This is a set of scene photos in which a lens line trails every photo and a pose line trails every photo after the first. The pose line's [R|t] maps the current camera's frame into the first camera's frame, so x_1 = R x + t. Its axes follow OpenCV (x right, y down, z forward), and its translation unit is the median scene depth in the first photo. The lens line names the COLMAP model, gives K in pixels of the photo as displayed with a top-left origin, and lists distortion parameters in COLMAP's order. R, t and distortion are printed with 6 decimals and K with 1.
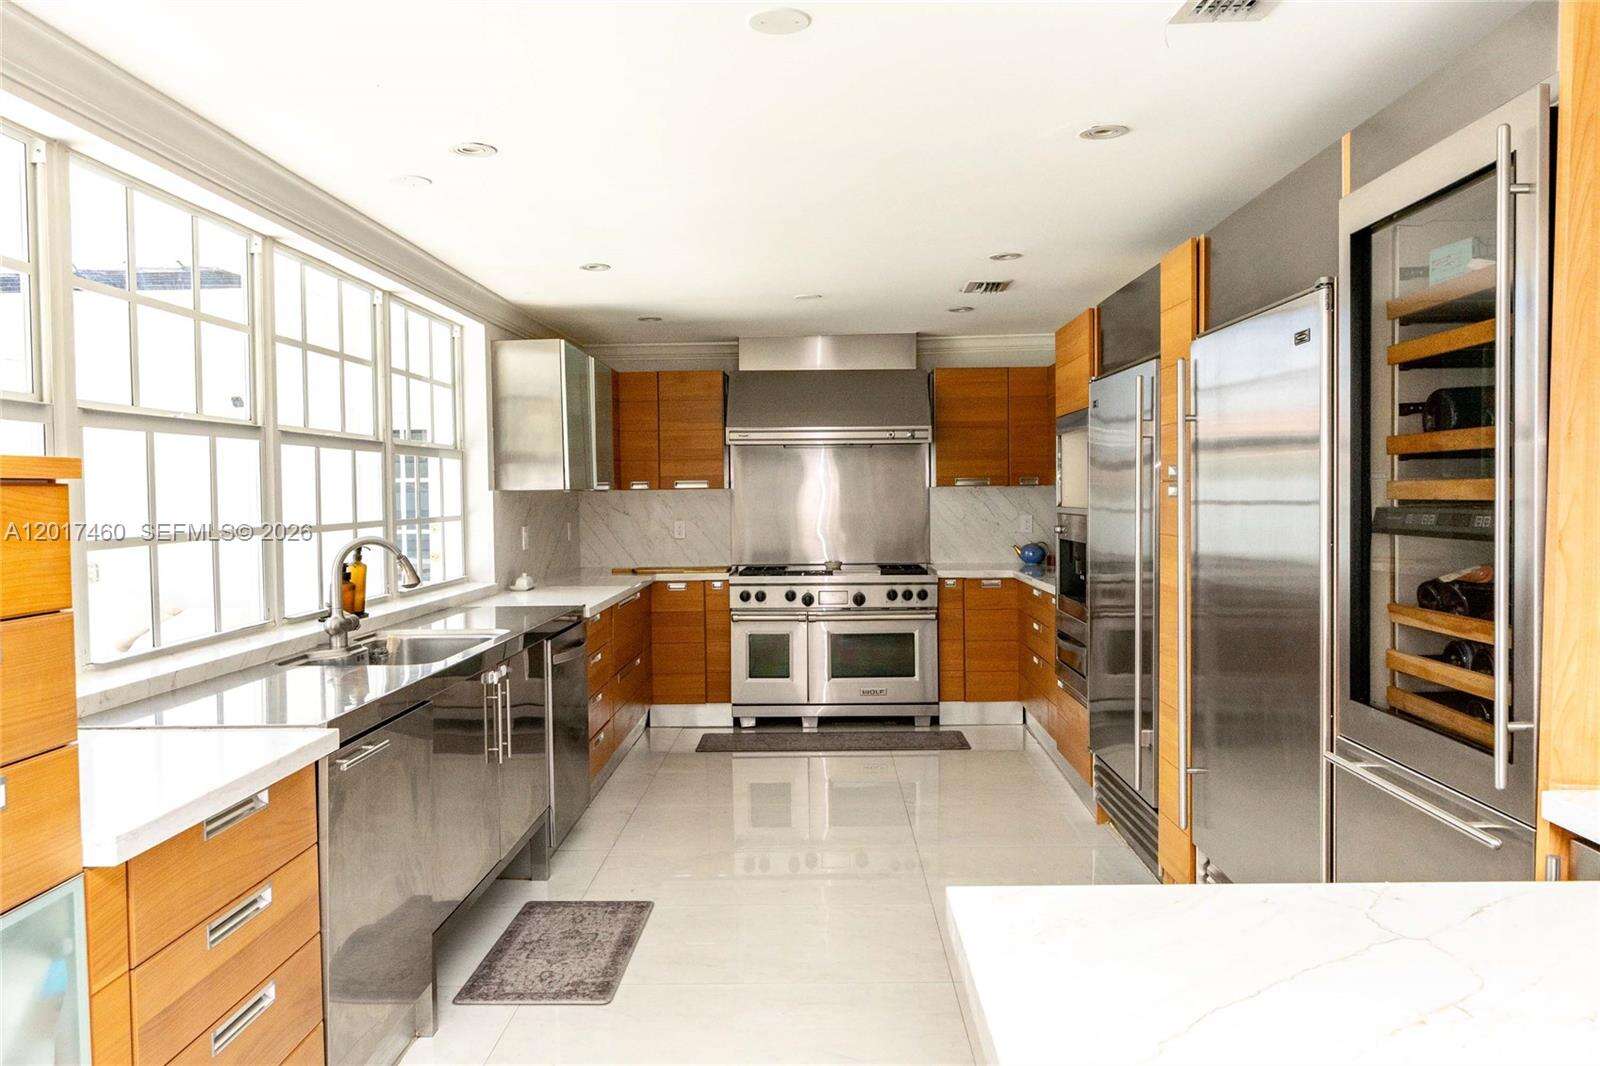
lens RADIAL K [[1117.1, 0, 800.0], [0, 1117.1, 533.0], [0, 0, 1]] dist [-0.000159, 0.002316]
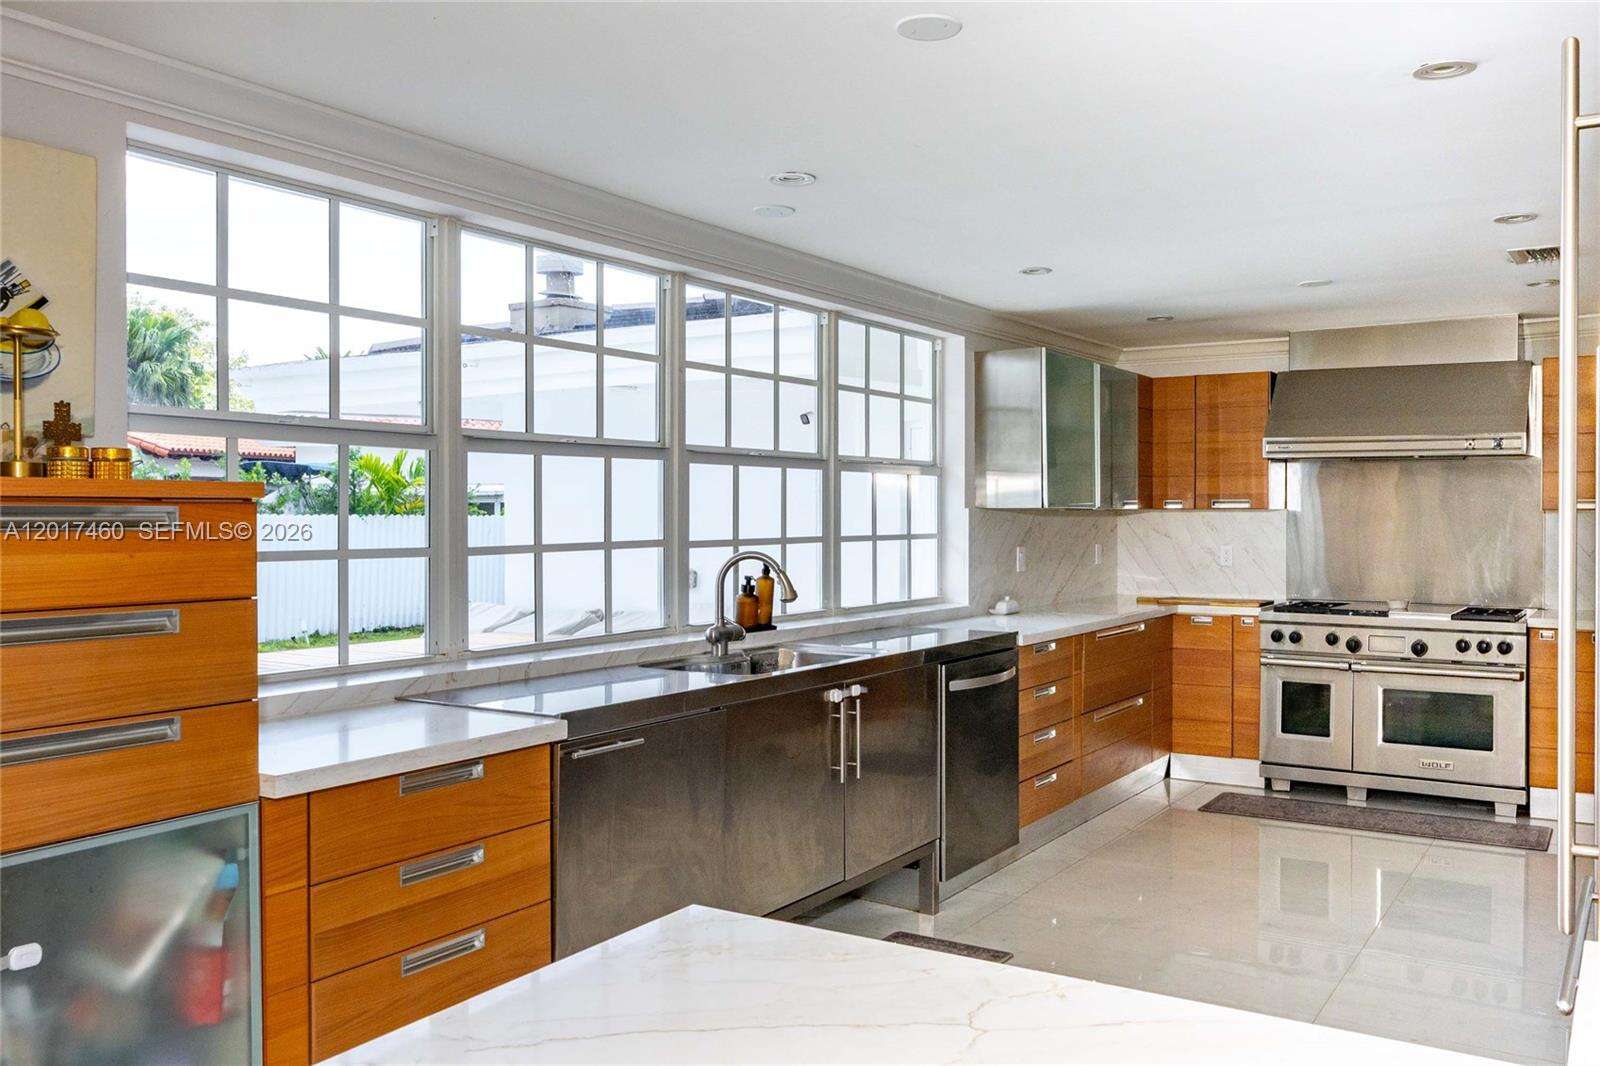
lens RADIAL K [[1286.5, 0, 922.8], [0, 1286.5, 532.2], [0, 0, 1]] dist [-0.000249, 0.005276]
pose [[0.881218, 0.021746, -0.472210, 0.177316], [-0.030427, 0.999479, -0.010755, -0.003715], [0.471730, 0.023845, 0.881421, 0.008248]]
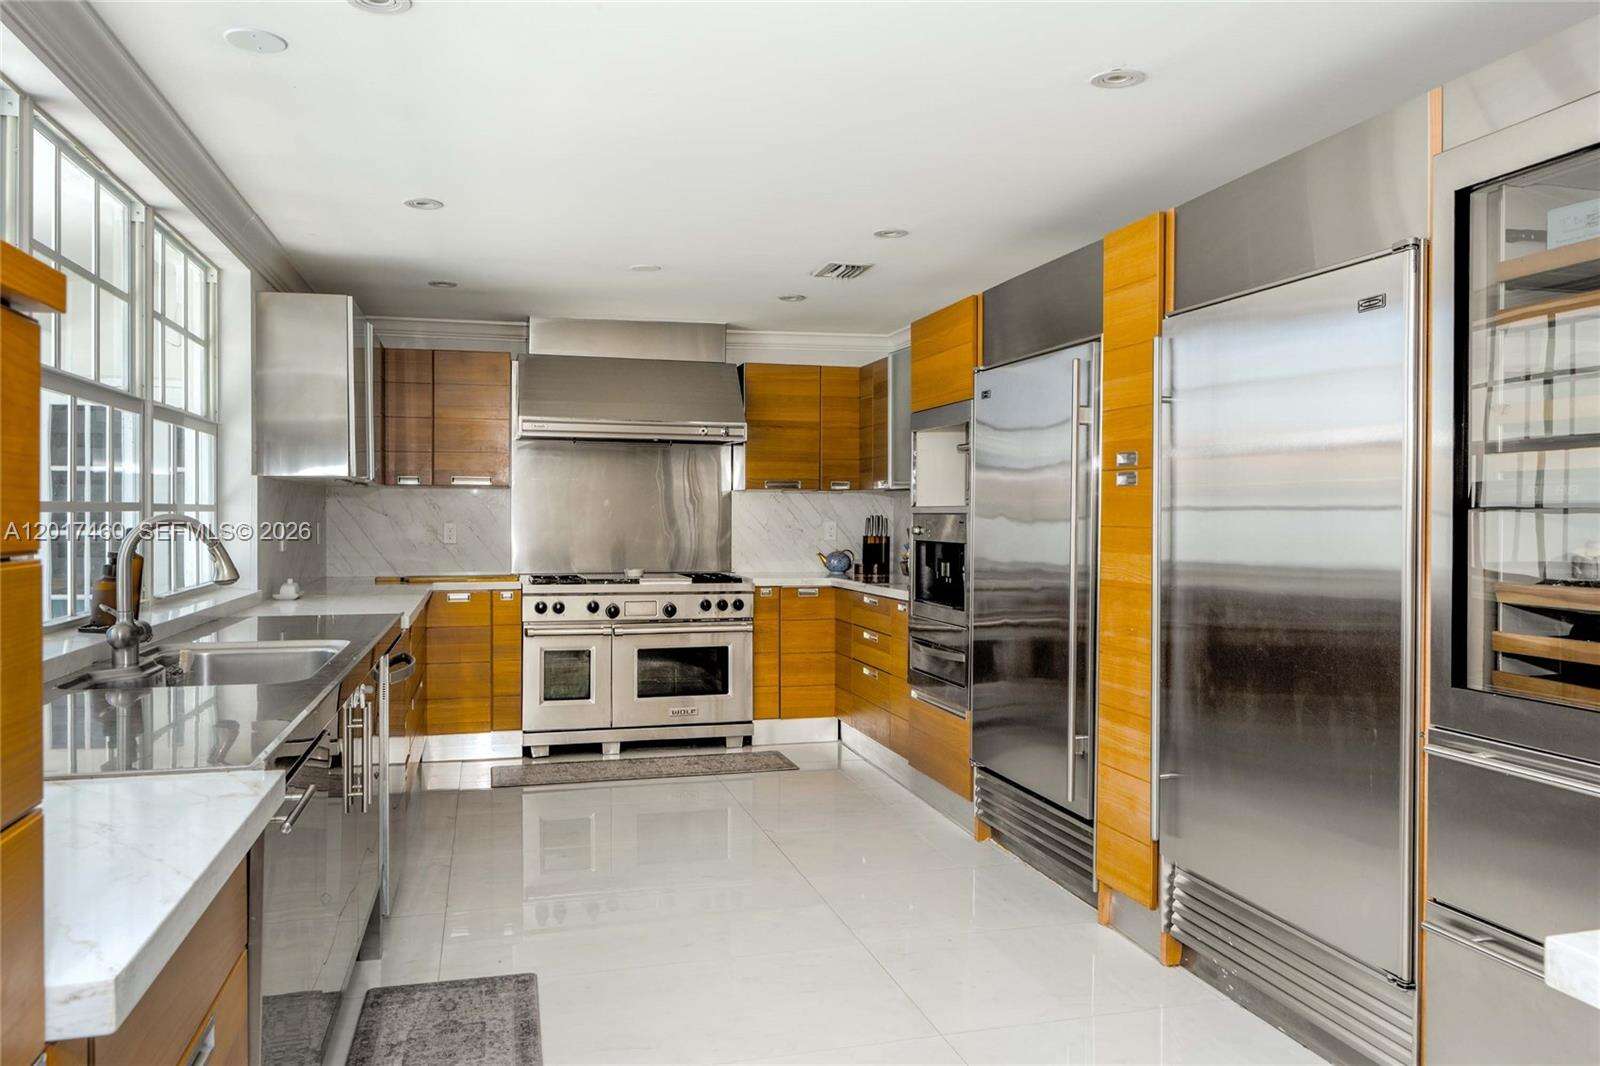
lens RADIAL K [[1127.5, 0, 801.2], [0, 1127.5, 527.5], [0, 0, 1]] dist [-0.001480, -0.000012]
pose [[0.958734, 0.012426, 0.284032, -0.107831], [-0.005233, 0.999646, -0.026068, 0.015795], [-0.284255, 0.023506, 0.958460, 0.090413]]
